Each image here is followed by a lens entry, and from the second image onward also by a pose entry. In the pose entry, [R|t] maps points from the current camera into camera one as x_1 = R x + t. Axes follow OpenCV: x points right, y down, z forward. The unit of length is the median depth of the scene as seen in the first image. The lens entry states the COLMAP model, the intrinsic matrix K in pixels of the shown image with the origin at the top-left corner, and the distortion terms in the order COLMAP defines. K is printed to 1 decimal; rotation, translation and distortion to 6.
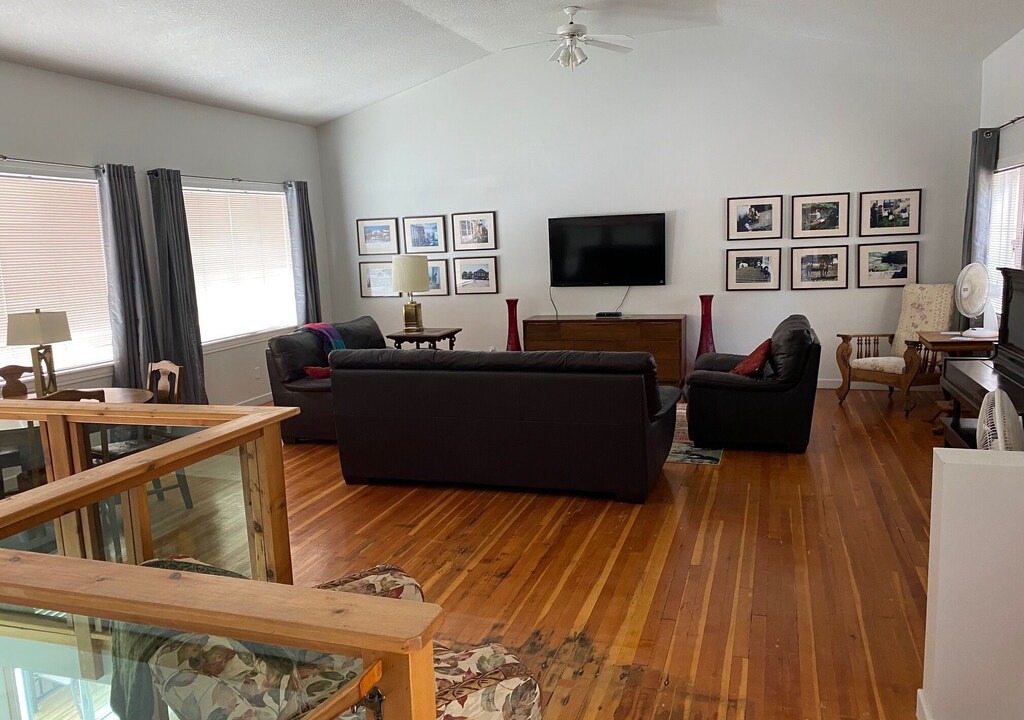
lens RADIAL K [[785.1, 0, 479.1], [0, 785.1, 361.6], [0, 0, 1]] dist [0.163996, -0.336022]
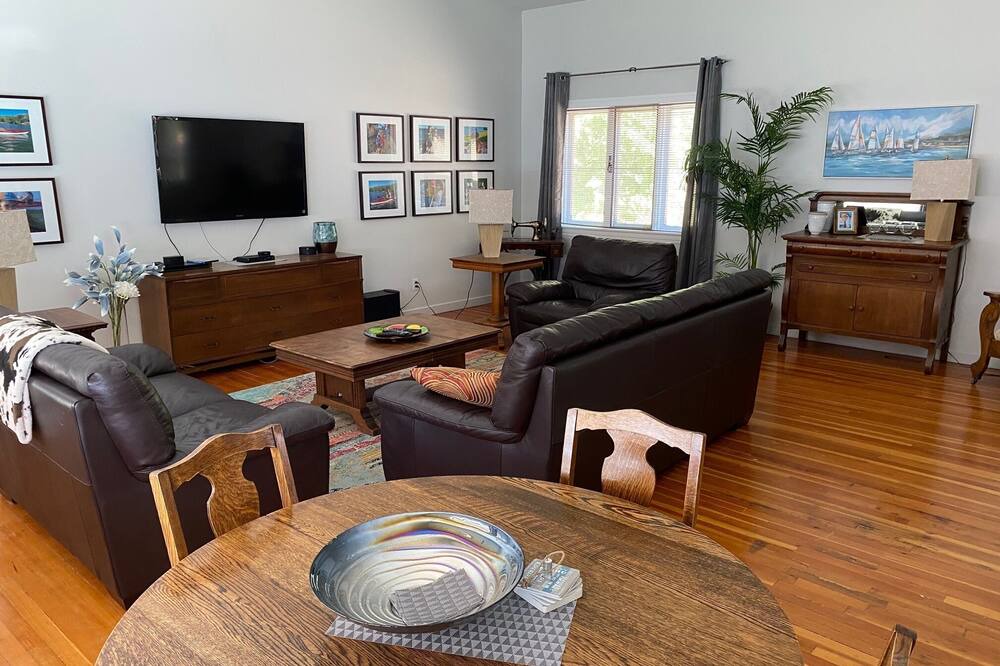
lens RADIAL K [[796.5, 0, 500.0], [0, 796.5, 333.0], [0, 0, 1]] dist [0.036151, -0.003090]
pose [[0.386369, -0.167237, 0.907056, -0.466566], [0.136001, 0.983005, 0.123309, -0.055848], [-0.912262, 0.075718, 0.402547, 0.532310]]
